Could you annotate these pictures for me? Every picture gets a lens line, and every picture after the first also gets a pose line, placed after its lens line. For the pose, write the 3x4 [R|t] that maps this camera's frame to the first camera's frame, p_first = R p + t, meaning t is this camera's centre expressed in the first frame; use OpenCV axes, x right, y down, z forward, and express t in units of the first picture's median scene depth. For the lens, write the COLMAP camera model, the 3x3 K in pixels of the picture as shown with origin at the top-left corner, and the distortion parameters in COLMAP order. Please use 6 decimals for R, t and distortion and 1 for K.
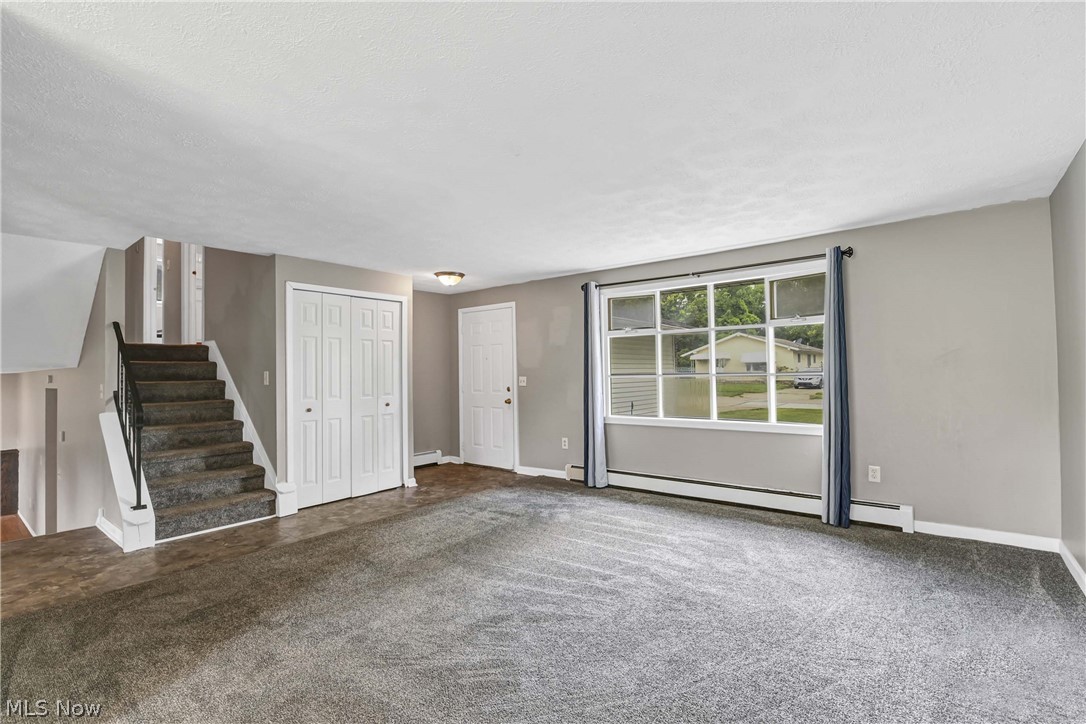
lens RADIAL K [[489.9, 0, 543.0], [0, 489.9, 362.0], [0, 0, 1]] dist [-0.000618, -0.009631]
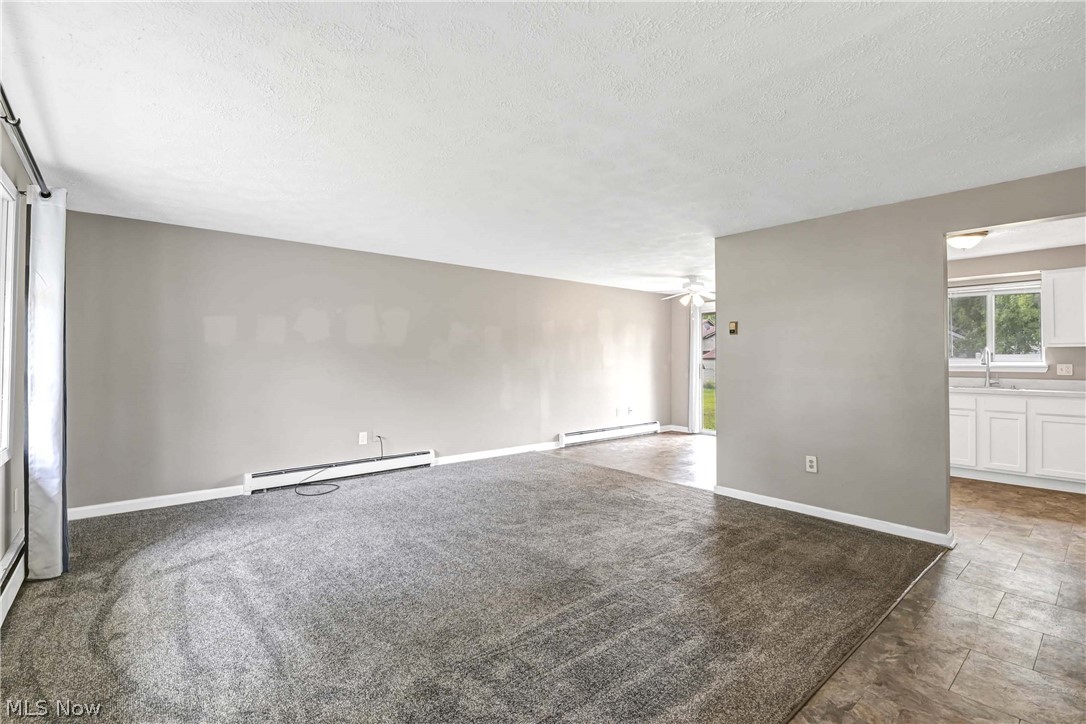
lens RADIAL K [[489.7, 0, 545.4], [0, 489.7, 359.6], [0, 0, 1]] dist [-0.000471, -0.010174]
pose [[-0.983889, 0.012016, 0.178377, -0.200367], [0.007526, 0.999638, -0.025826, 0.034535], [-0.178623, -0.024067, -0.983623, 1.319542]]
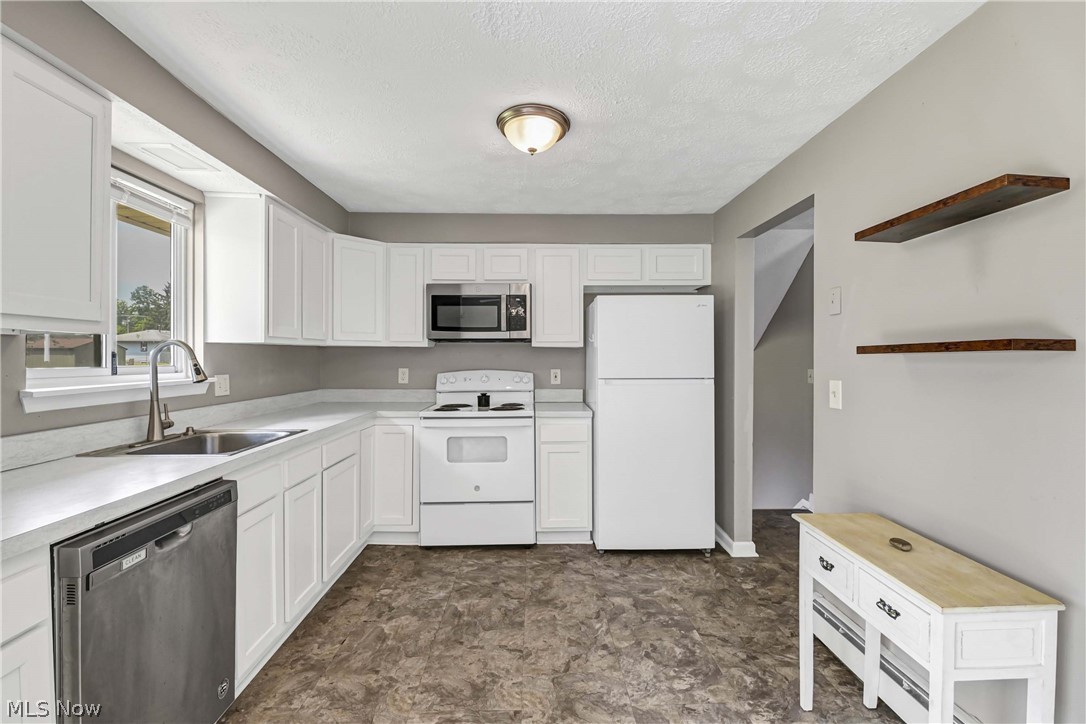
lens RADIAL K [[485.3, 0, 544.0], [0, 485.3, 356.3], [0, 0, 1]] dist [0.001330, -0.011225]
pose [[0.643951, 0.014685, -0.764926, -0.467287], [0.007026, 0.999660, 0.025106, -0.008767], [0.765035, -0.021541, 0.643629, -0.050839]]
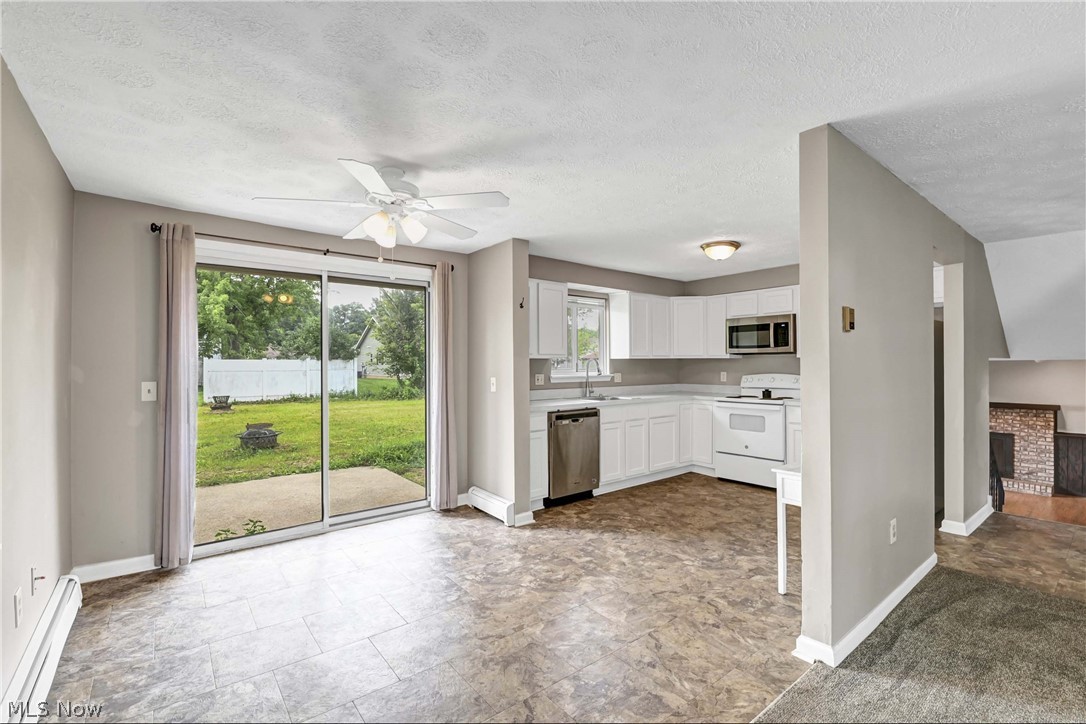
lens RADIAL K [[480.1, 0, 548.4], [0, 480.1, 360.5], [0, 0, 1]] dist [-0.004272, -0.008553]
pose [[-0.213019, 0.008660, -0.977010, 0.135194], [0.028902, 0.999579, 0.002559, -0.017164], [0.976620, -0.027692, -0.213180, 0.121798]]
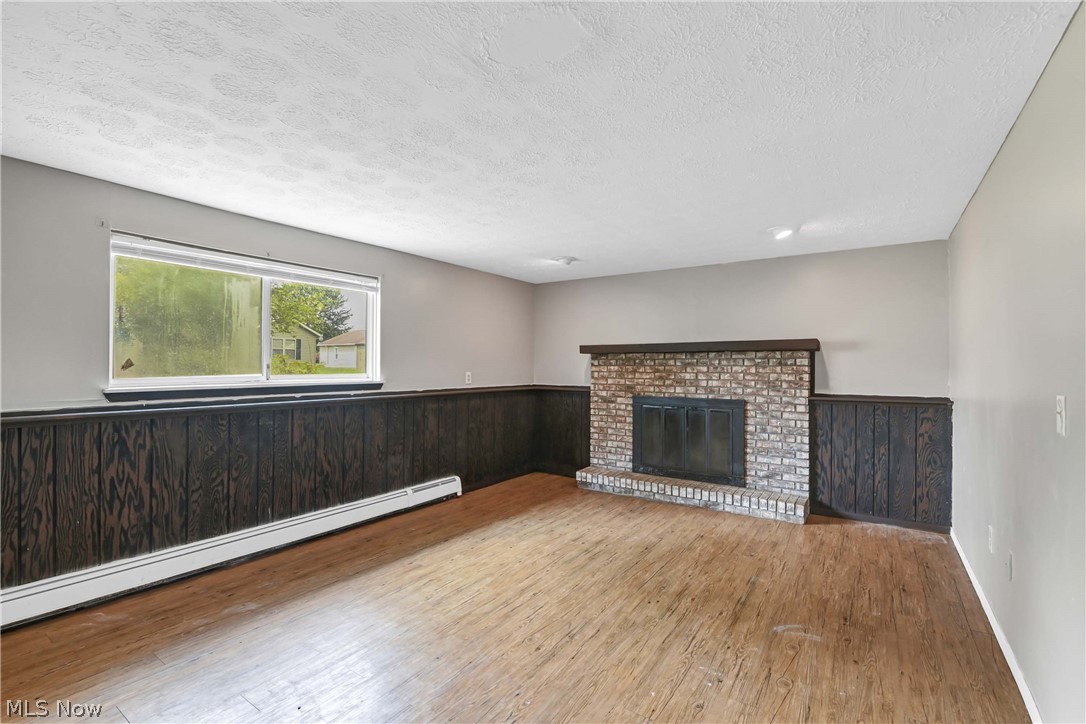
lens RADIAL K [[489.7, 0, 545.4], [0, 489.7, 359.6], [0, 0, 1]] dist [-0.000471, -0.010174]
pose [[0.081525, 0.001763, -0.996670, -1.138791], [0.014738, 0.999887, 0.002974, 0.242357], [0.996562, -0.014931, 0.081489, 1.035285]]
